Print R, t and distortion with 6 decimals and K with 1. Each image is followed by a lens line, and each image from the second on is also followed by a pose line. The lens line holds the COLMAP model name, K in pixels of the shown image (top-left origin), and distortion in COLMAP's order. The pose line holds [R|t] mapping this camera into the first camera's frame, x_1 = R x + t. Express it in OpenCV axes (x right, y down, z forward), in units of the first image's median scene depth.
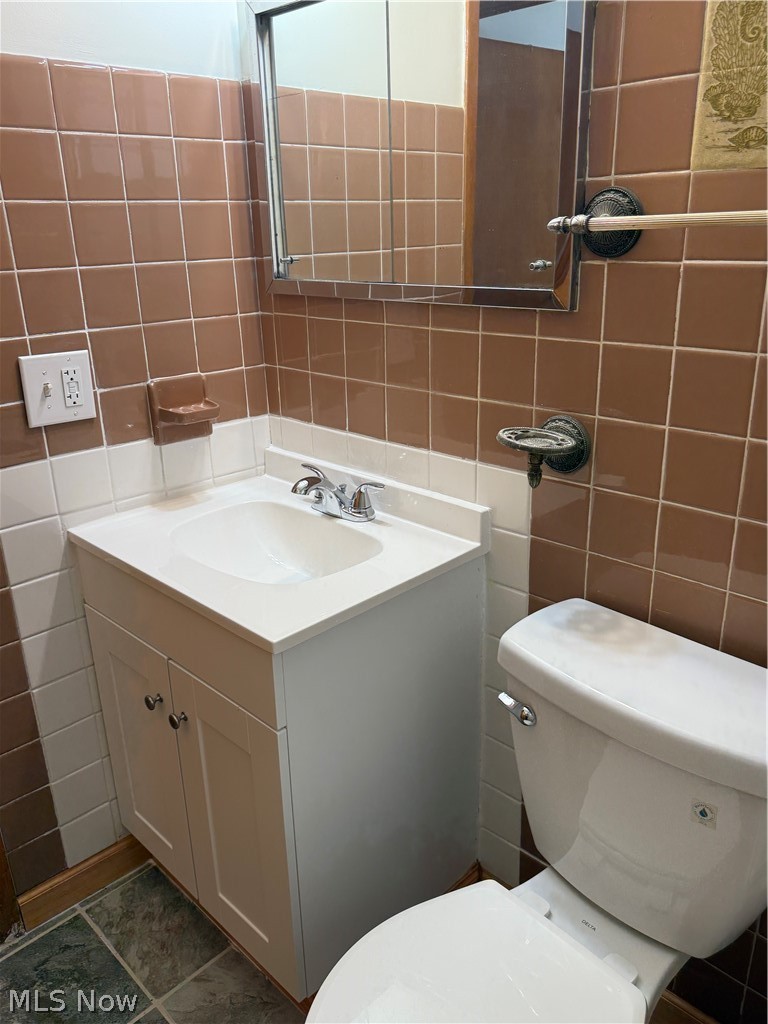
lens RADIAL K [[795.2, 0, 383.9], [0, 795.2, 515.0], [0, 0, 1]] dist [0.003372, -0.000303]
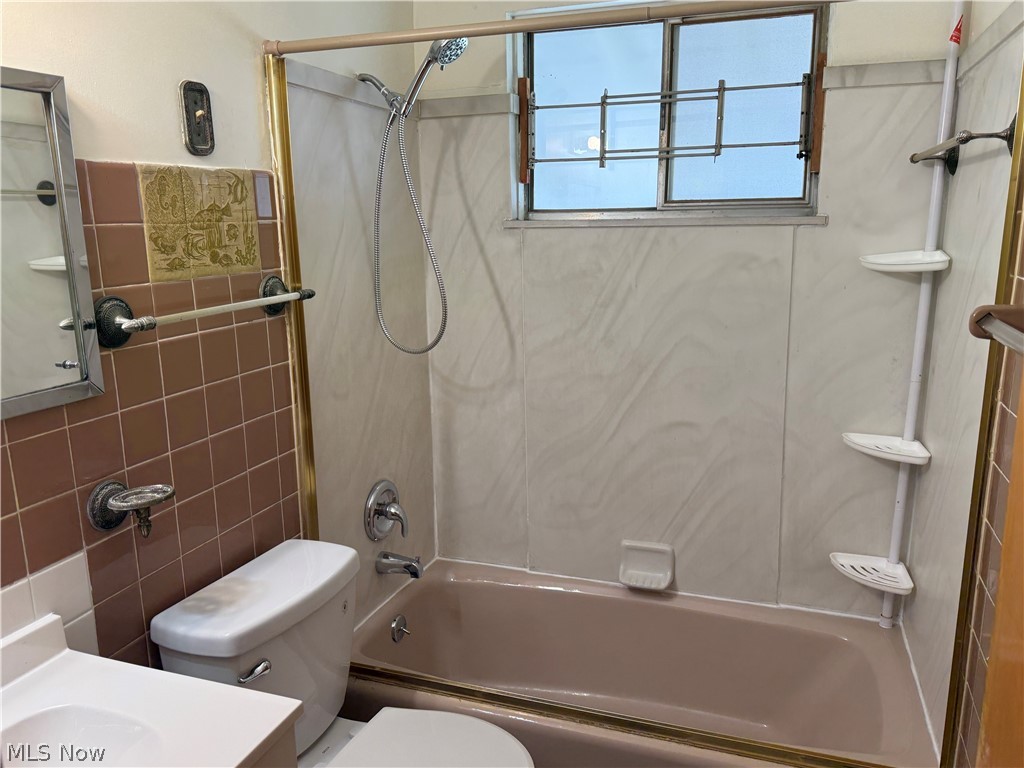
lens RADIAL K [[795.2, 0, 513.5], [0, 795.2, 385.3], [0, 0, 1]] dist [0.003372, -0.000303]
pose [[-0.421670, -0.157961, 0.892884, -1.297119], [0.334196, 0.888314, 0.314979, -0.521590], [-0.842916, 0.431216, -0.321785, 1.022651]]
